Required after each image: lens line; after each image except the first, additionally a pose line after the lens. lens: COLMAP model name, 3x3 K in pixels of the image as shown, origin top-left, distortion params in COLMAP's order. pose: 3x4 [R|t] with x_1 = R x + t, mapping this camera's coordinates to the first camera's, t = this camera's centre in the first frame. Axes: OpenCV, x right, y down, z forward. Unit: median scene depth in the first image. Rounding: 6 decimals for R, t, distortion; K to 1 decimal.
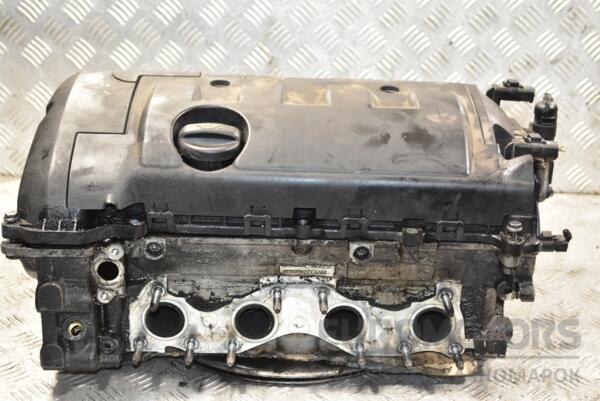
lens RADIAL K [[941.8, 0, 286.9], [0, 941.8, 200.7], [0, 0, 1]] dist [0.024708, 0.015205]
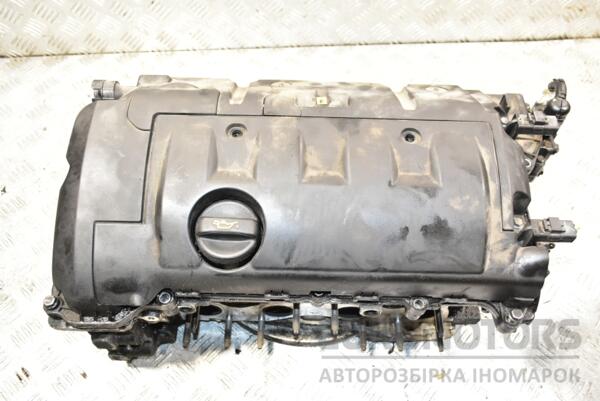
lens RADIAL K [[510.3, 0, 300.0], [0, 510.3, 200.5], [0, 0, 1]] dist [-0.006249, -0.002453]
pose [[0.999744, 0.008713, -0.020880, 0.006153], [0.005195, 0.809820, 0.586656, -0.406002], [0.022020, -0.586614, 0.809567, 0.579672]]
